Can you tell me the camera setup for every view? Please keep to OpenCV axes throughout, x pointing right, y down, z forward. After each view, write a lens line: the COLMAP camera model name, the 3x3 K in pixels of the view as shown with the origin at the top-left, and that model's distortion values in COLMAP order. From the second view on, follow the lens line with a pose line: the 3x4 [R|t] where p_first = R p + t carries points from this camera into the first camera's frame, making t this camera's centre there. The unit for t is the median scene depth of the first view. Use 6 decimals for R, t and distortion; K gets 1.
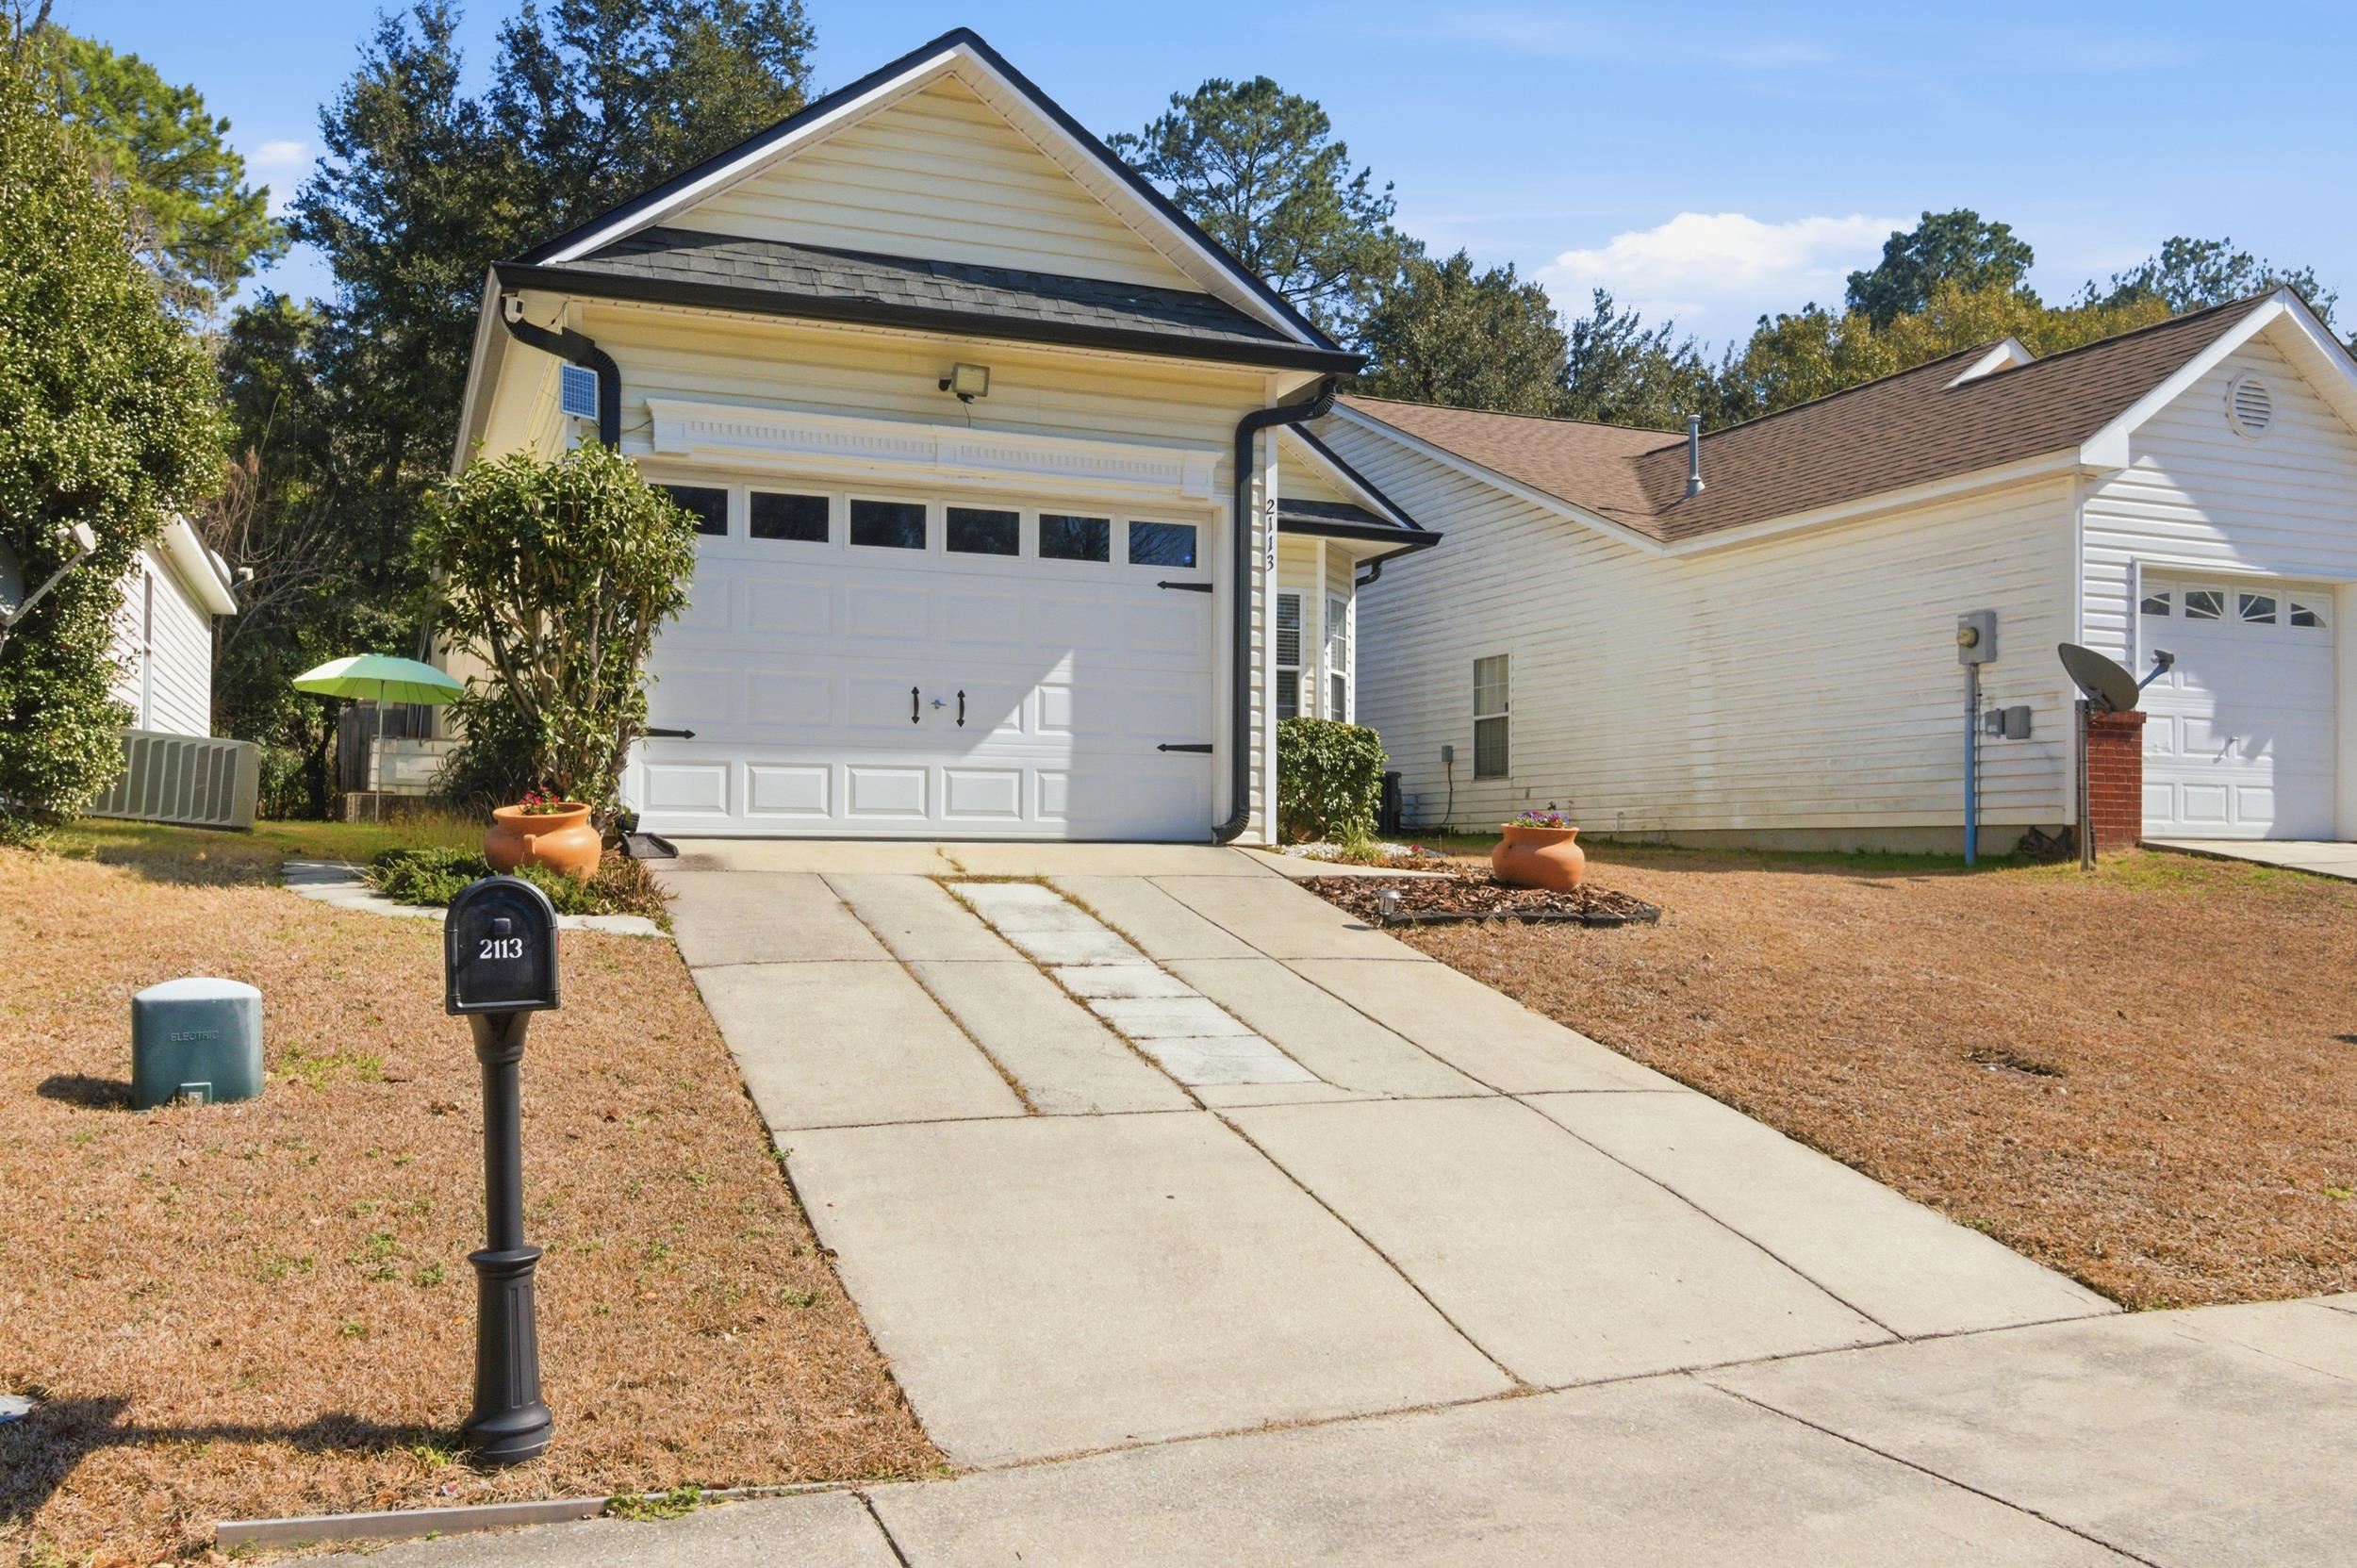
lens RADIAL K [[1926.7, 0, 1192.4], [0, 1926.7, 848.6], [0, 0, 1]] dist [0.010428, -0.014504]
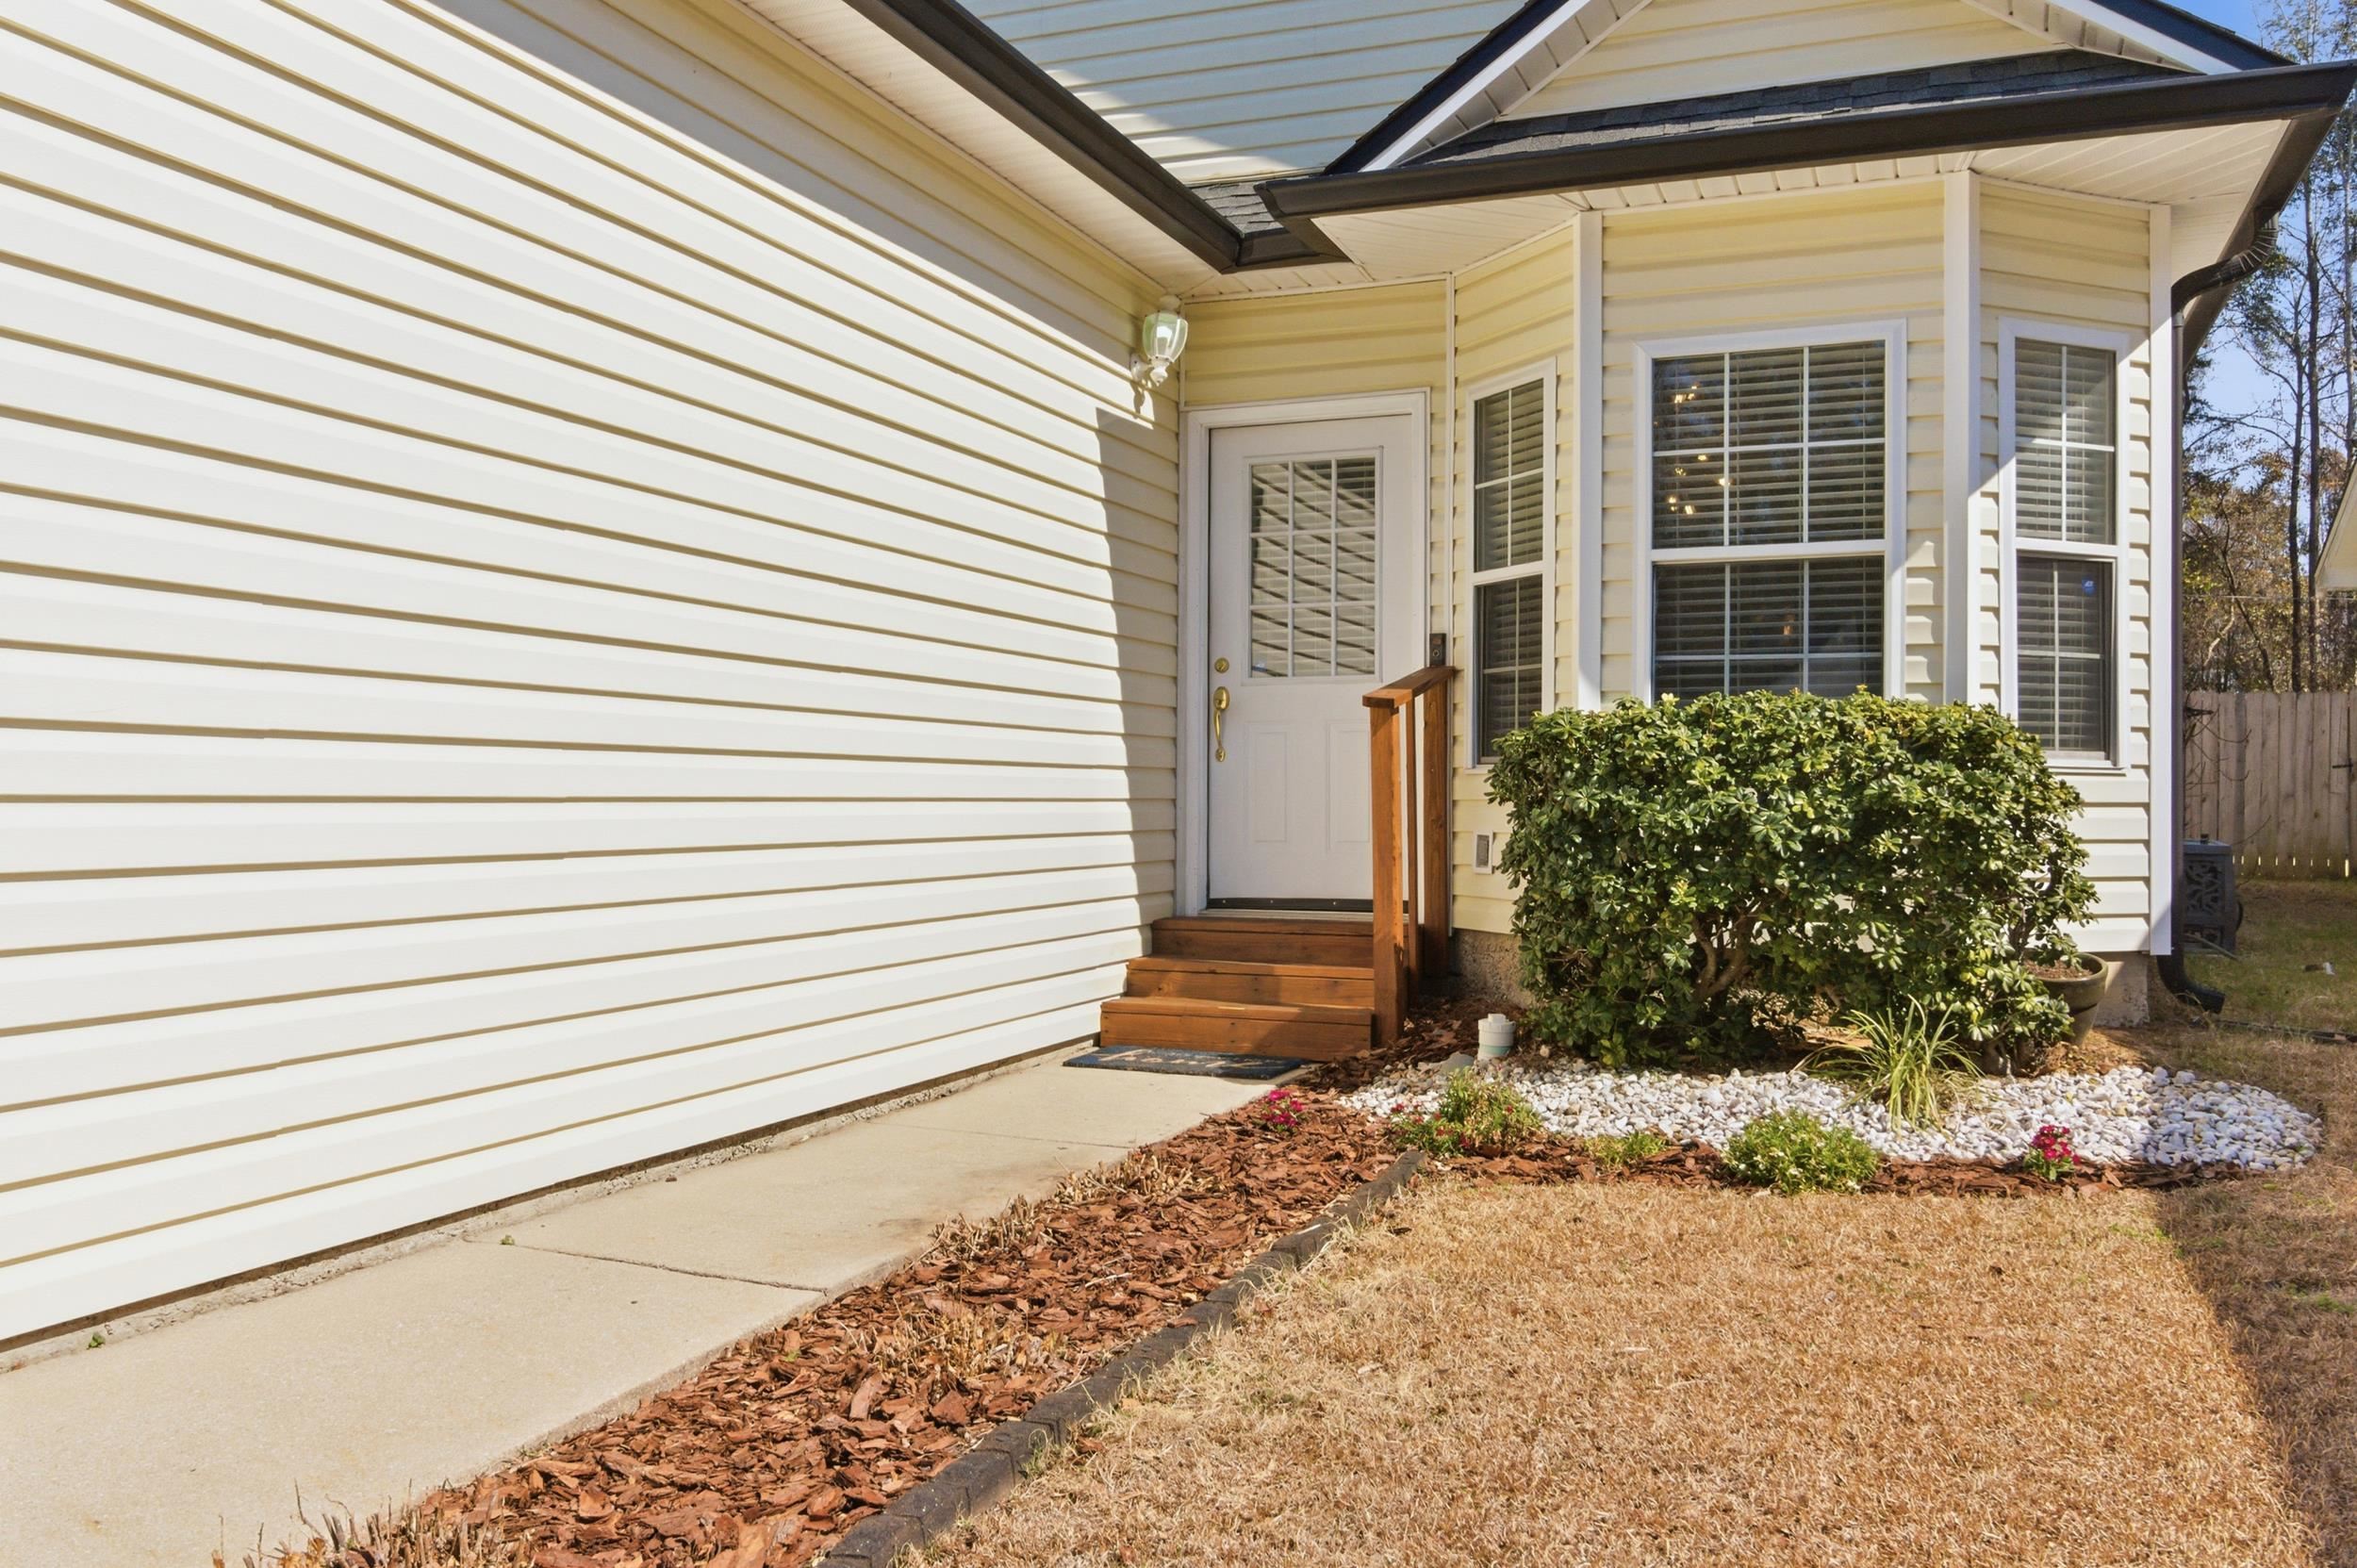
lens RADIAL K [[1926.7, 0, 1172.9], [0, 1926.7, 773.0], [0, 0, 1]] dist [0.010428, -0.014504]
pose [[0.716186, -0.013425, -0.697780, 0.314605], [0.007039, 0.999903, -0.012013, -0.073427], [0.697874, 0.003692, 0.716211, 0.988973]]
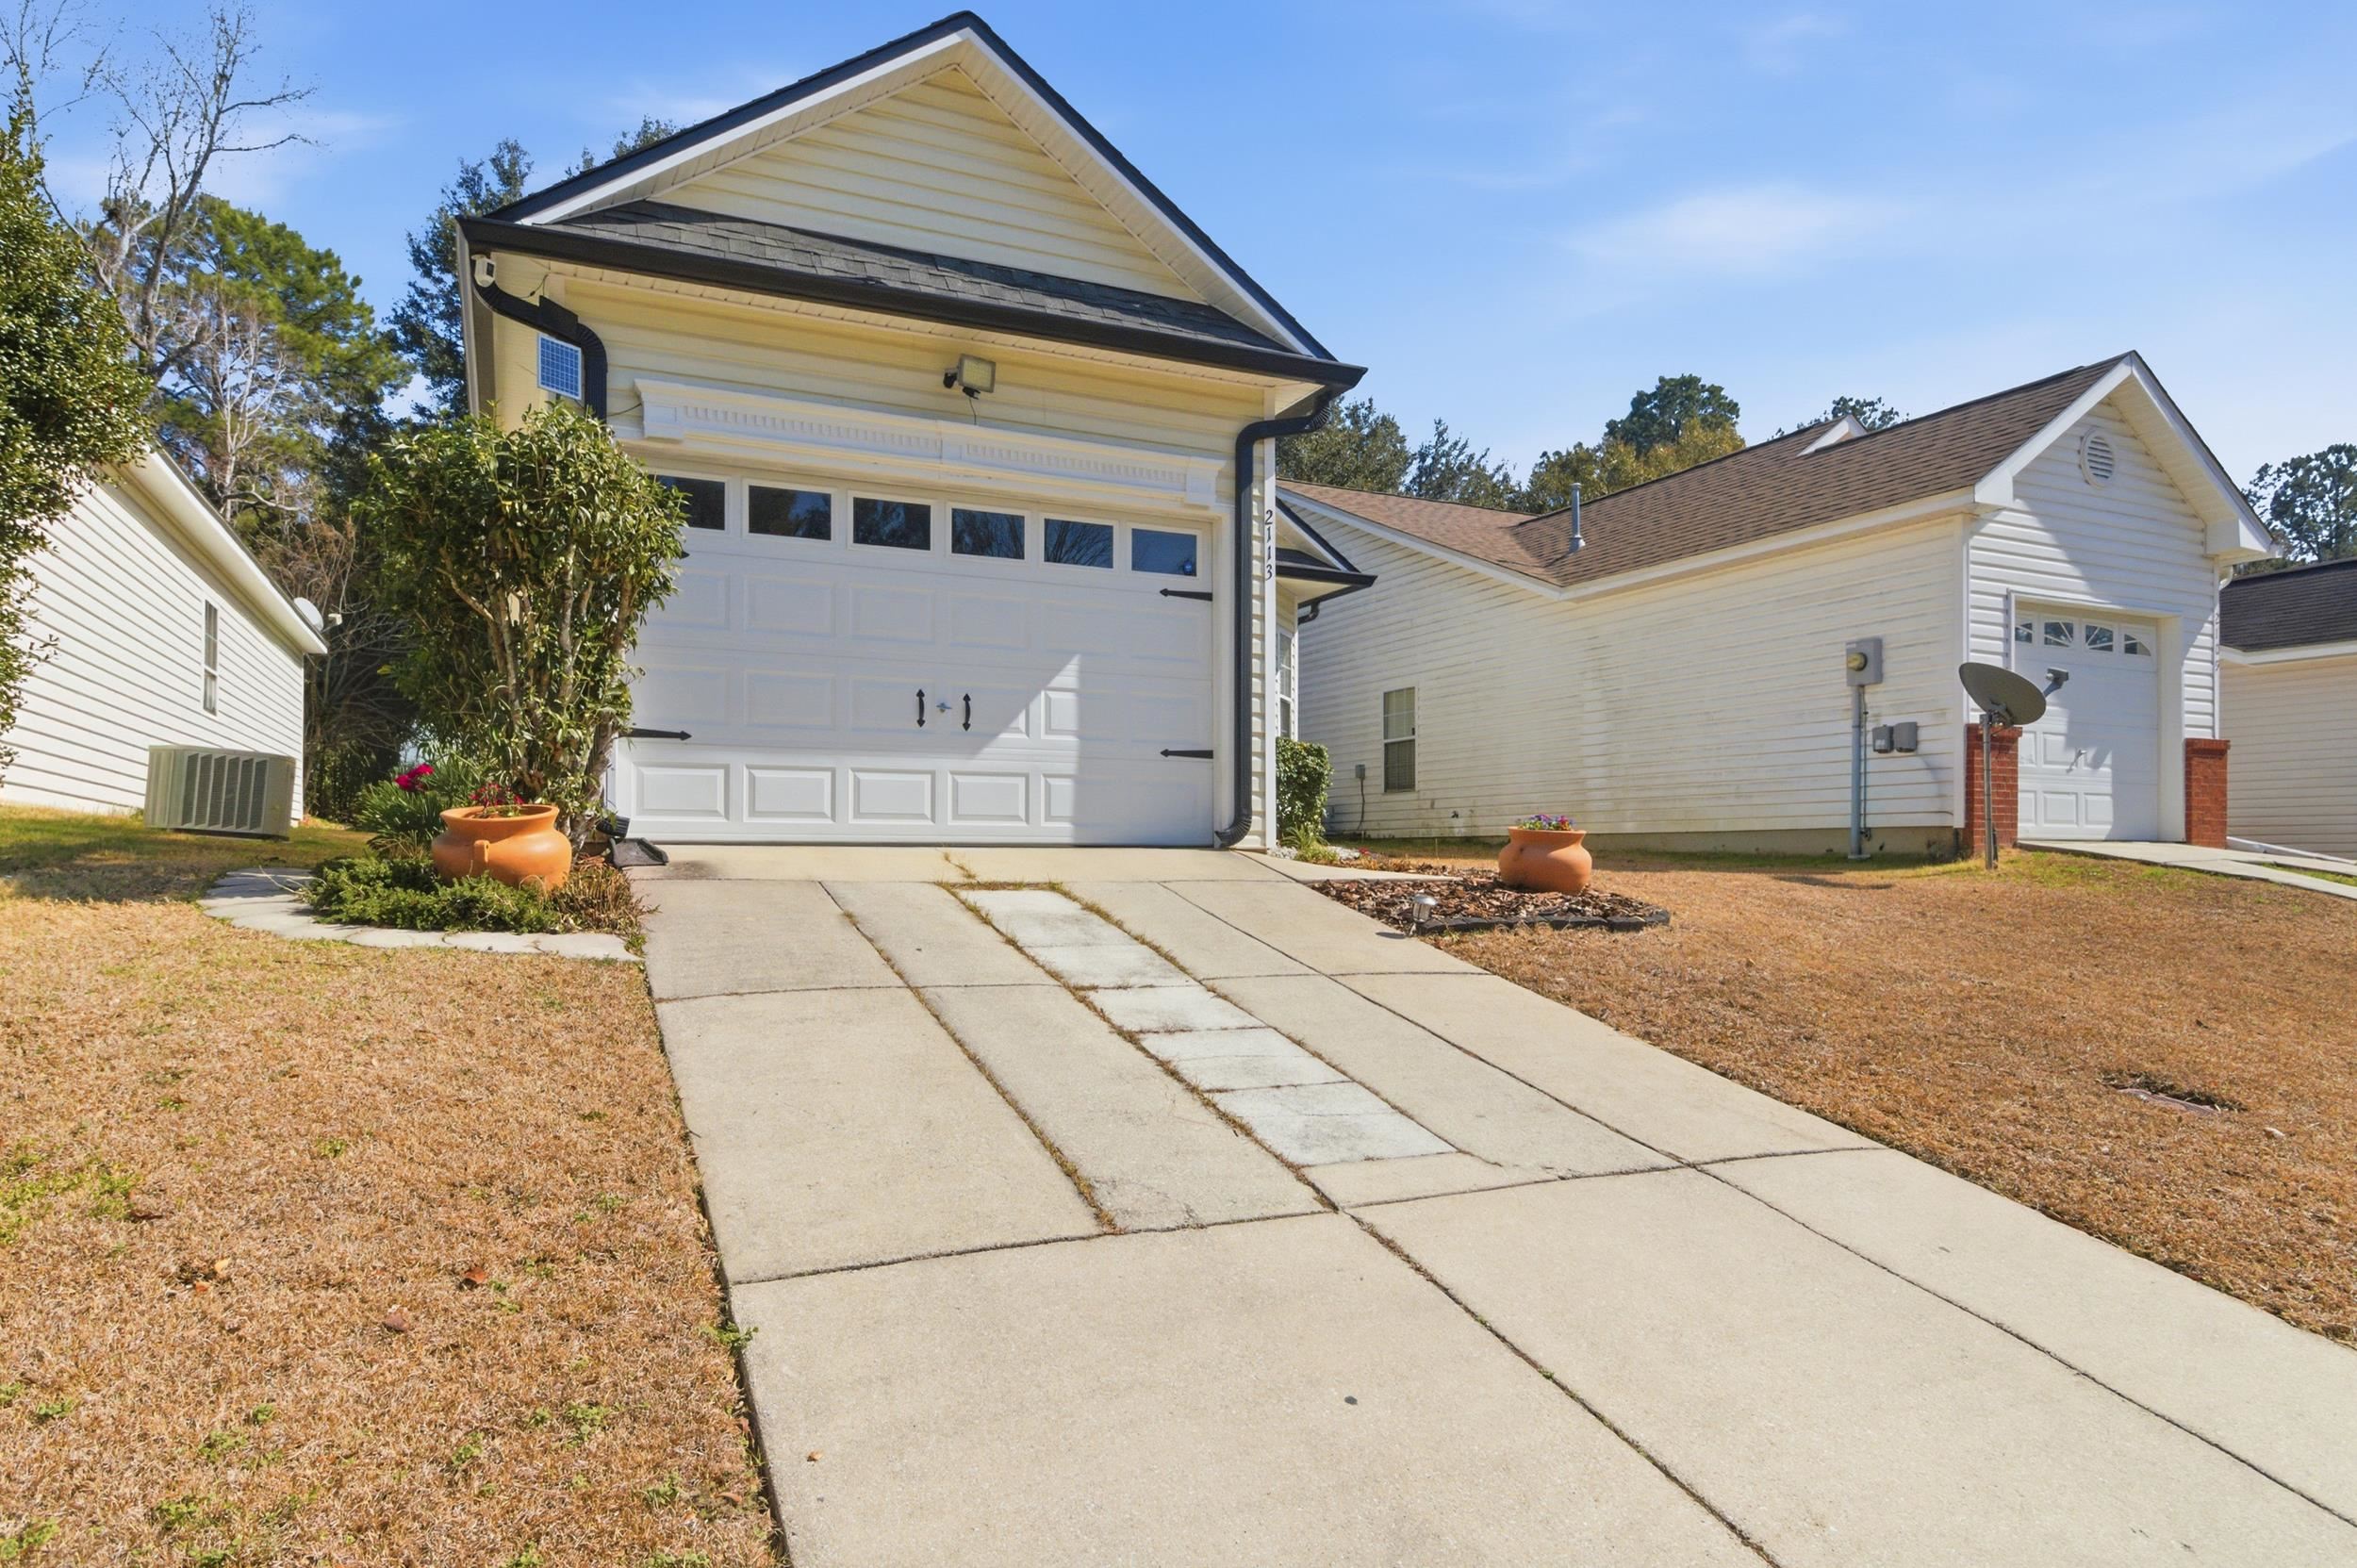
lens RADIAL K [[1398.0, 0, 1187.6], [0, 1398.0, 857.0], [0, 0, 1]] dist [0.001566, -0.003507]
pose [[0.998488, -0.003736, 0.054850, -0.044508], [0.003431, 0.999978, 0.005658, -0.001673], [-0.054870, -0.005461, 0.998479, 0.263662]]
